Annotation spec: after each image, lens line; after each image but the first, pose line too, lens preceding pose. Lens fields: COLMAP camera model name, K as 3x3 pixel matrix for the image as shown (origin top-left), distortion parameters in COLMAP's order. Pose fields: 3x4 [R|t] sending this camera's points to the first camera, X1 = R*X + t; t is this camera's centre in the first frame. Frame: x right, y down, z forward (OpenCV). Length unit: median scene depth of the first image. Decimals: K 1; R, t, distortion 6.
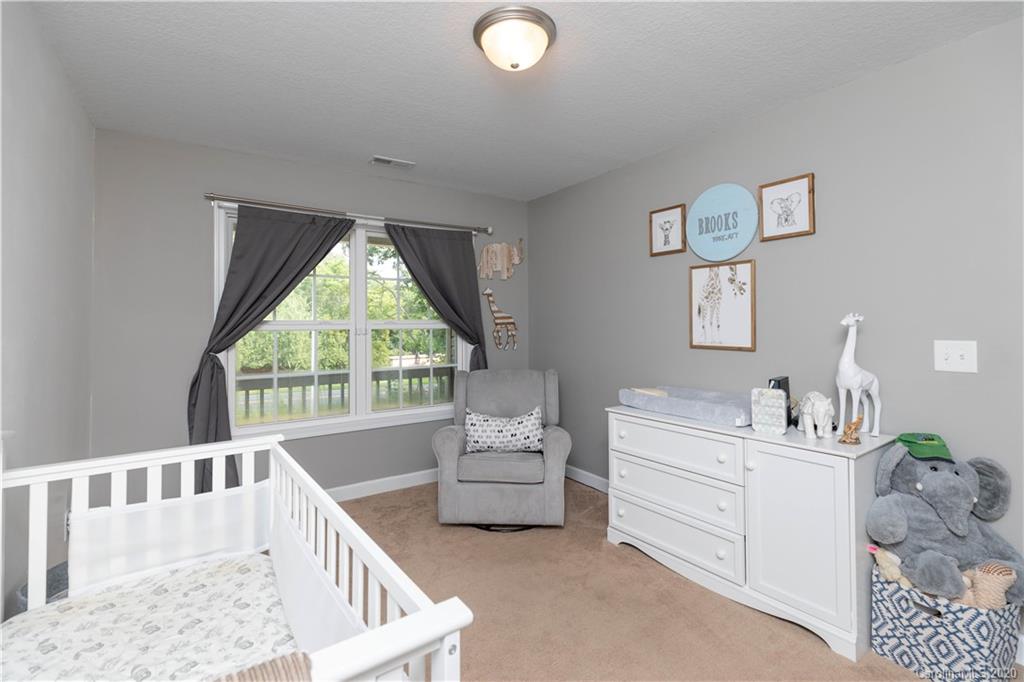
lens RADIAL K [[458.3, 0, 512.0], [0, 458.3, 341.0], [0, 0, 1]] dist [-0.000327, -0.000147]
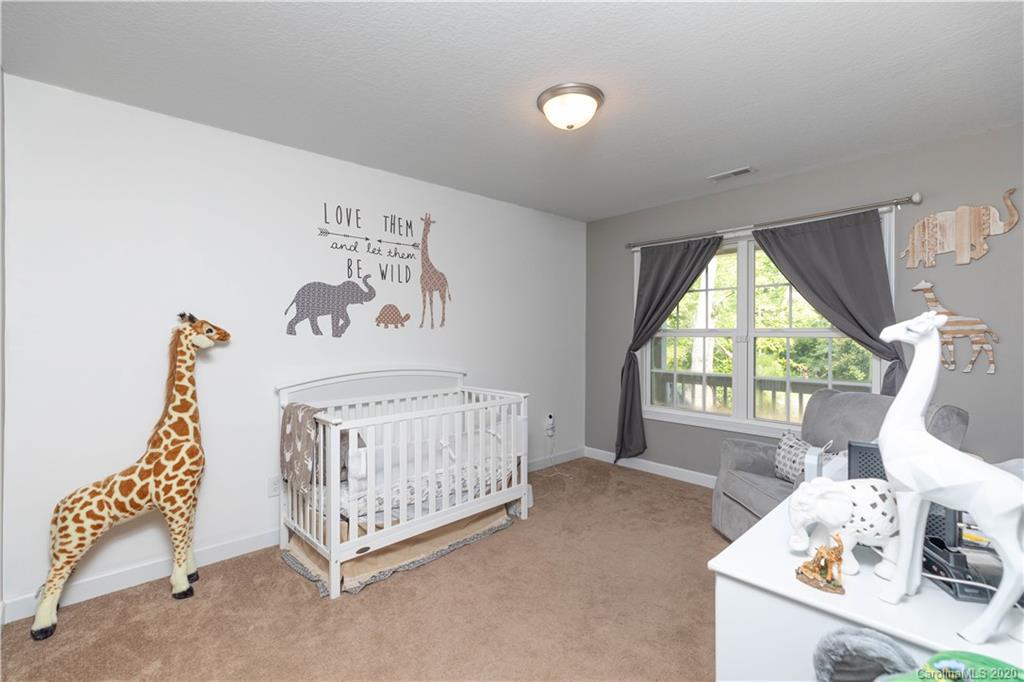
lens RADIAL K [[458.3, 0, 512.0], [0, 458.3, 341.0], [0, 0, 1]] dist [-0.000327, -0.000147]
pose [[0.162395, 0.018171, -0.986559, 0.618941], [-0.041077, 0.999088, 0.011640, -0.007670], [0.985870, 0.038634, 0.162993, 0.326574]]
